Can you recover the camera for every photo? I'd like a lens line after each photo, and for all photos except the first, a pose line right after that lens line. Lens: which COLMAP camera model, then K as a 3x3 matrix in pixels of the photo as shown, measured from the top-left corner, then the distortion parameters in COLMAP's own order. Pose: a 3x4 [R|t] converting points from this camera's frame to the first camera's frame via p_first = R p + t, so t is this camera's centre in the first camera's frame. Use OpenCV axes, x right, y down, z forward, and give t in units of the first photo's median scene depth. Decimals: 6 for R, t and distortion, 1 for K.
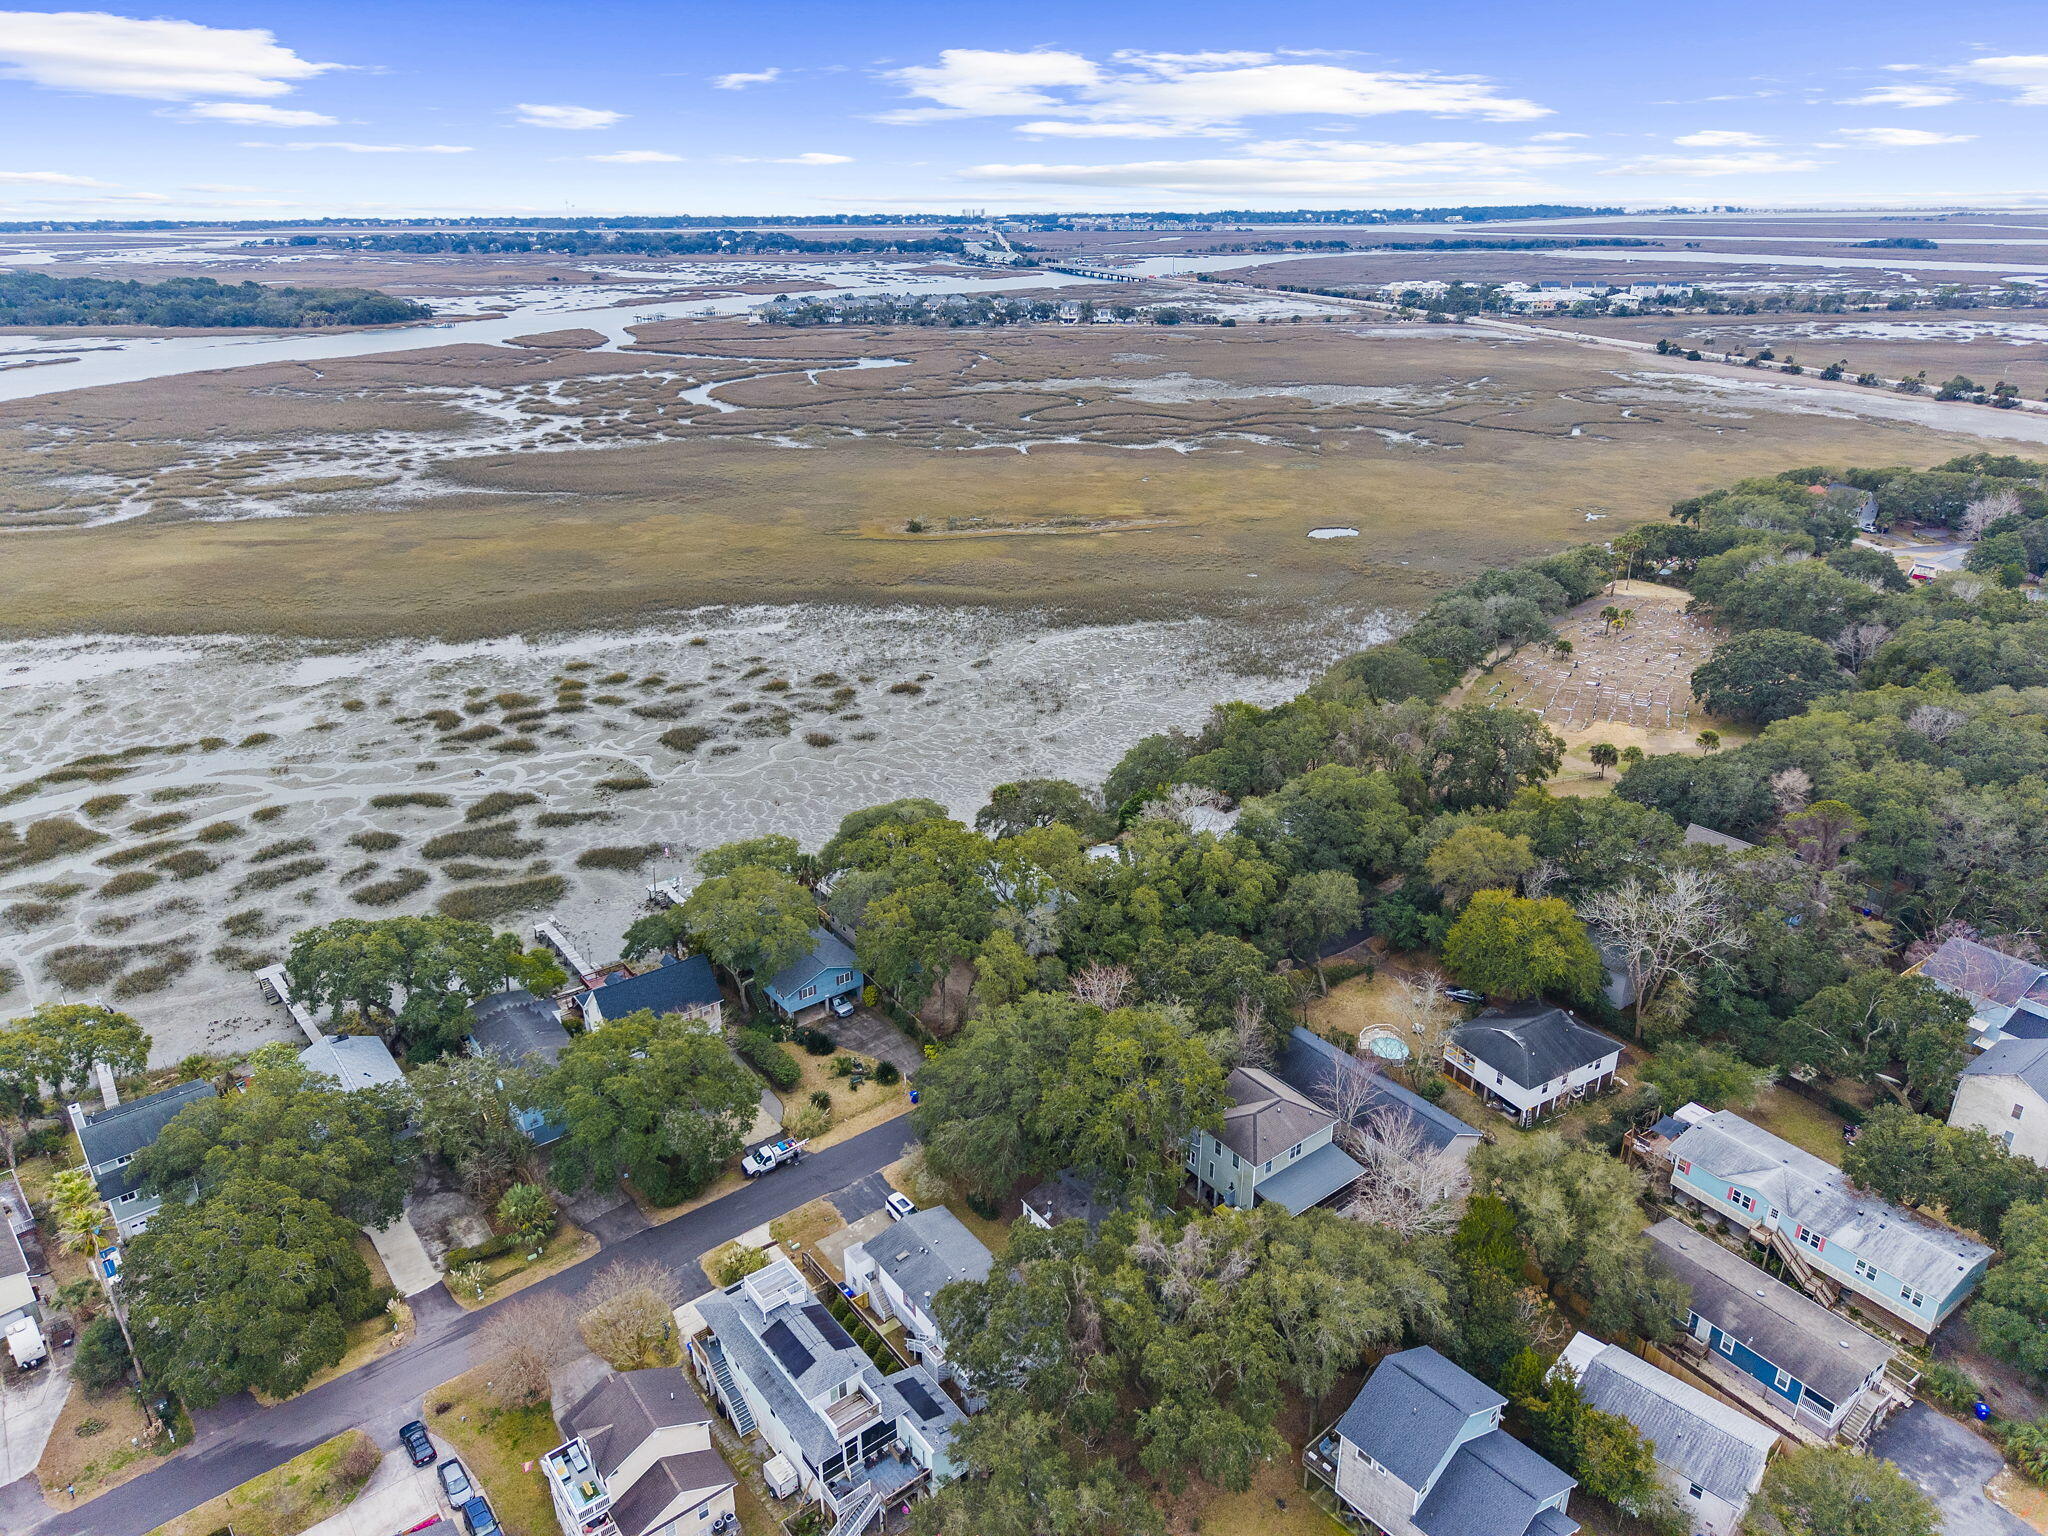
lens RADIAL K [[1360.1, 0, 1027.8], [0, 1360.1, 777.6], [0, 0, 1]] dist [0.027706, -0.022094]
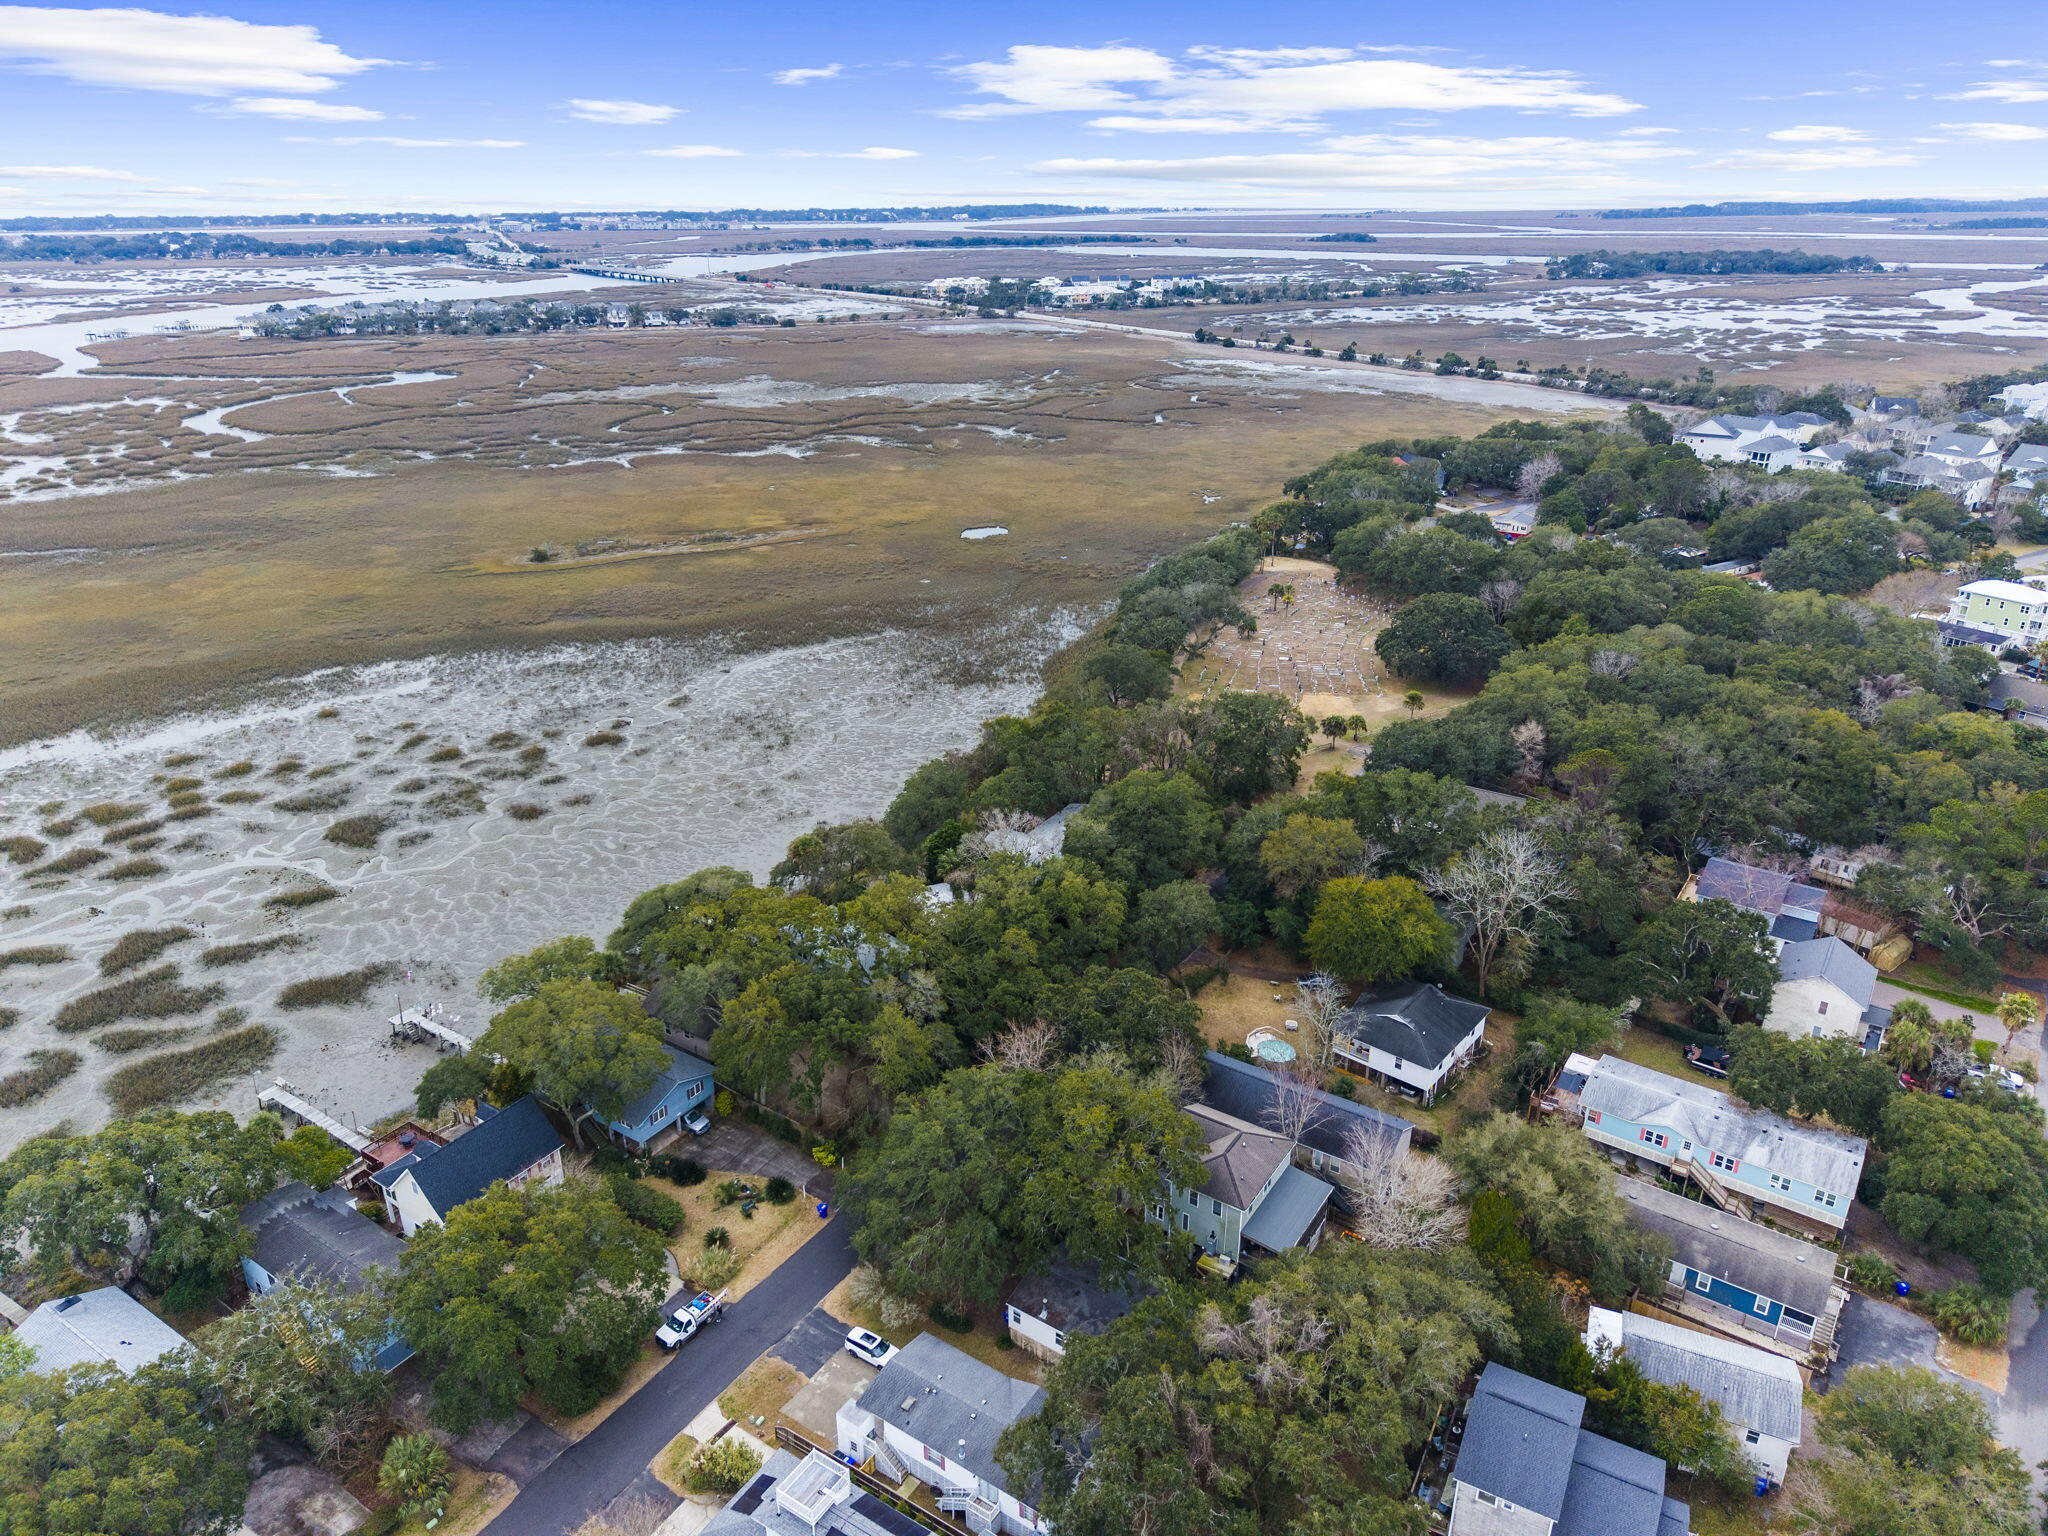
lens RADIAL K [[1364.9, 0, 1026.9], [0, 1364.9, 769.7], [0, 0, 1]] dist [0.028319, -0.027540]
pose [[0.945761, -0.126169, 0.299362, -0.033511], [0.127673, 0.991709, 0.014615, -0.008010], [-0.298724, 0.024398, 0.954028, 0.018682]]
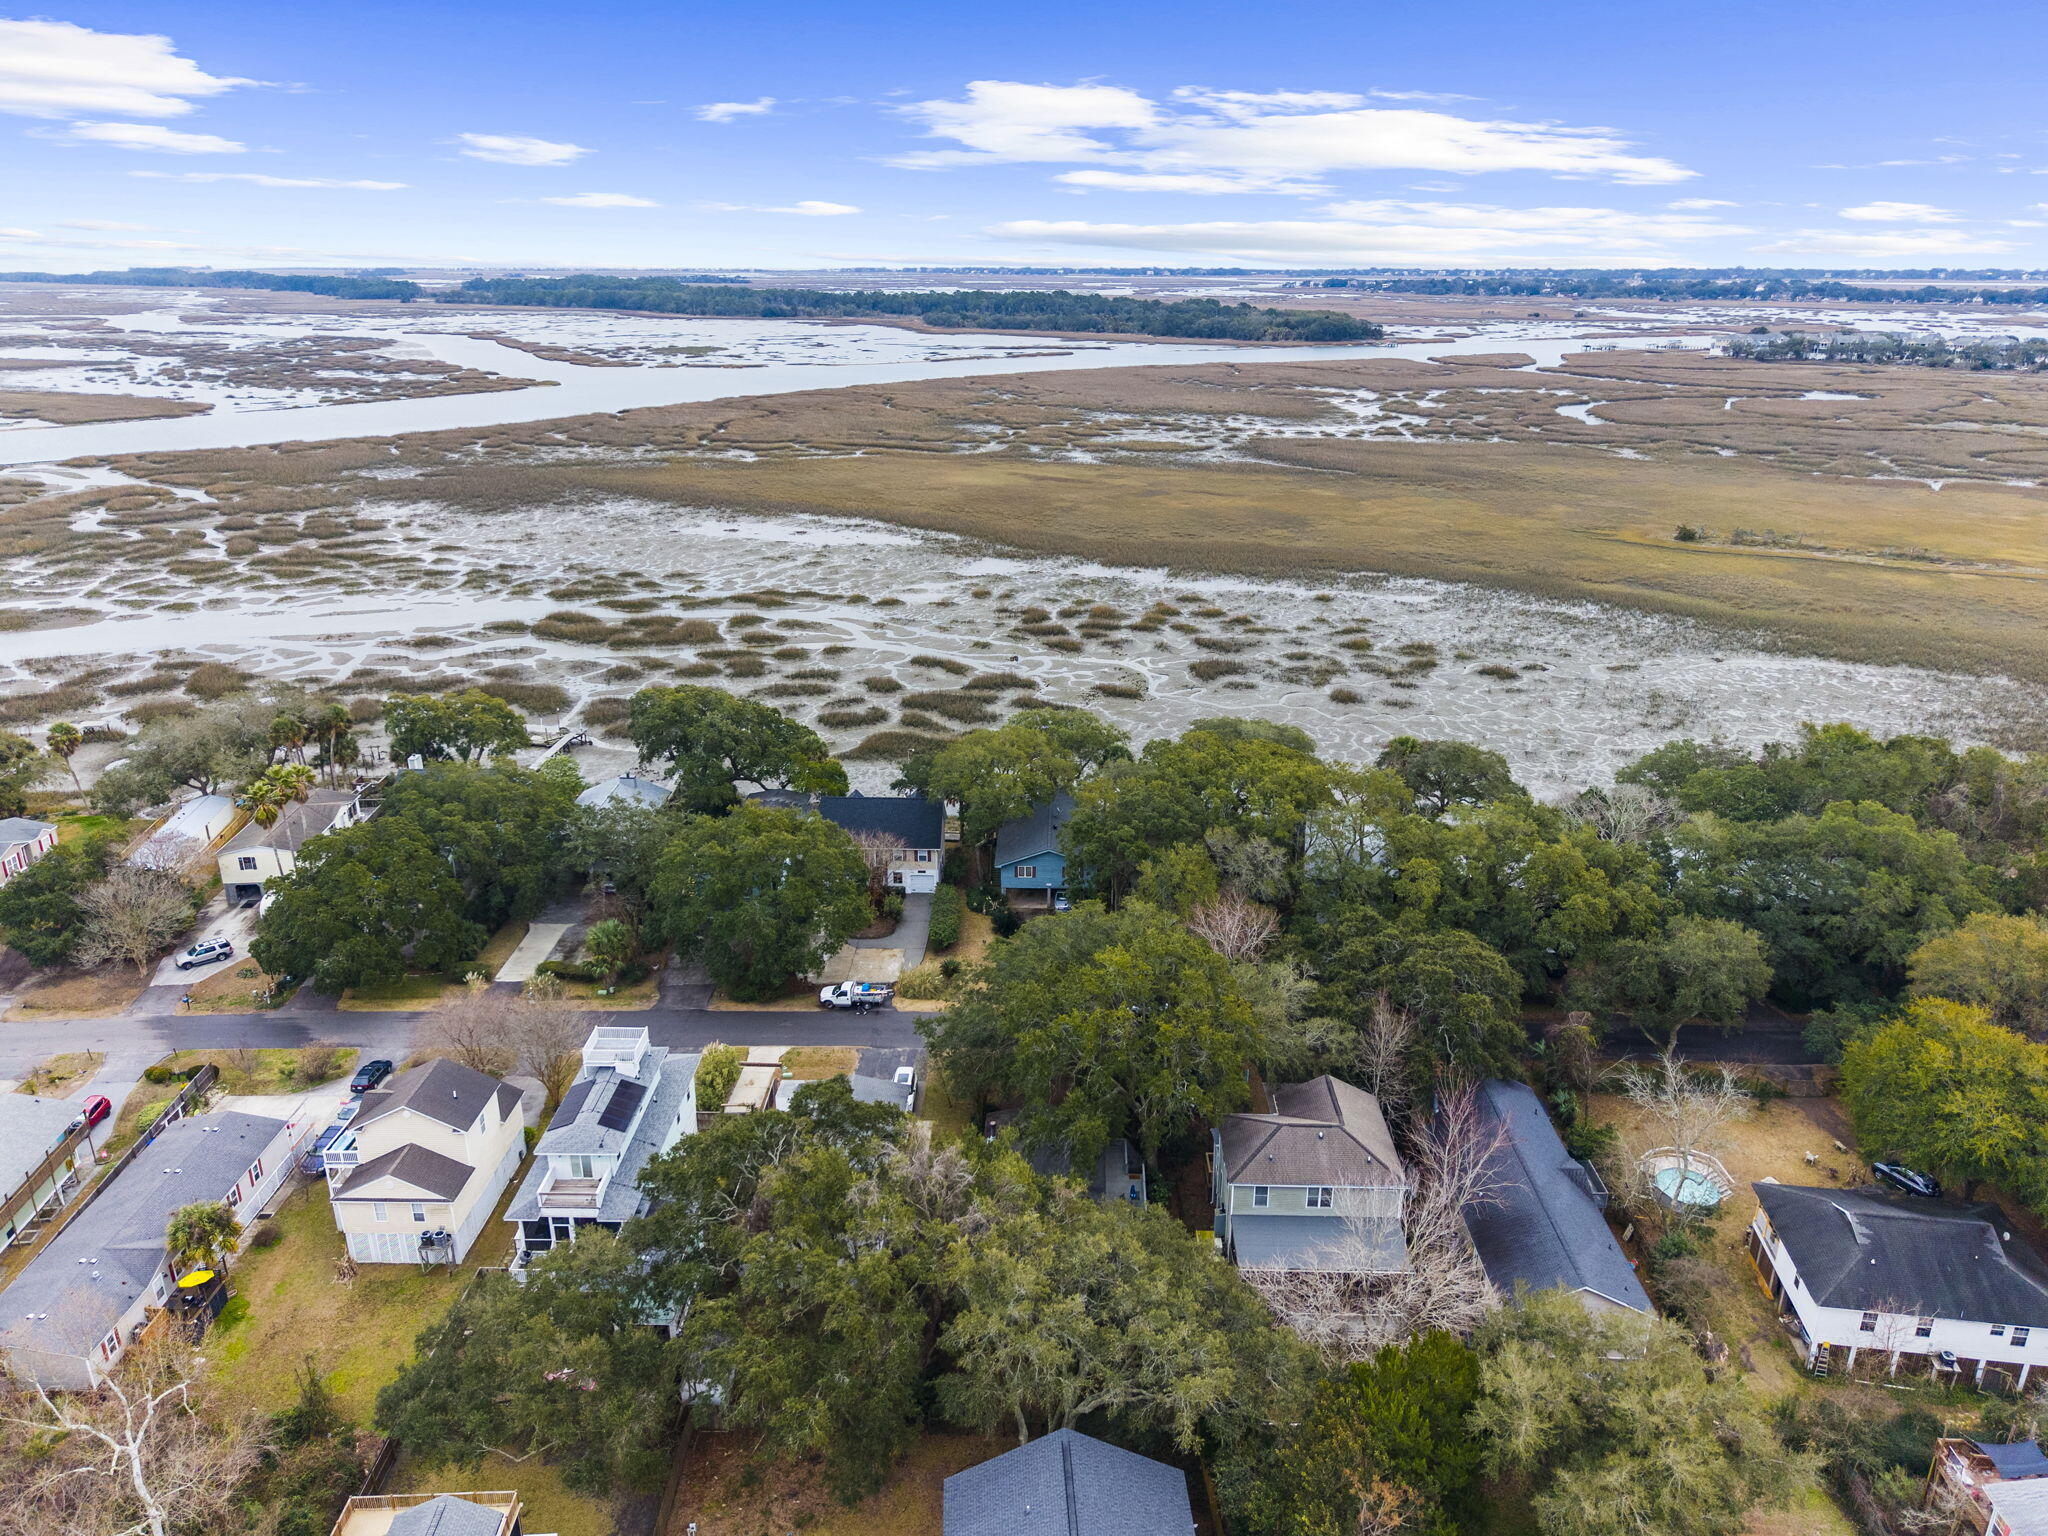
lens RADIAL K [[1412.1, 0, 1025.6], [0, 1412.1, 768.3], [0, 0, 1]] dist [0.025783, -0.024431]
pose [[0.777206, 0.219484, -0.589727, 0.069813], [-0.251152, 0.967510, 0.029092, 0.012741], [0.576952, 0.125501, 0.807079, 0.048734]]
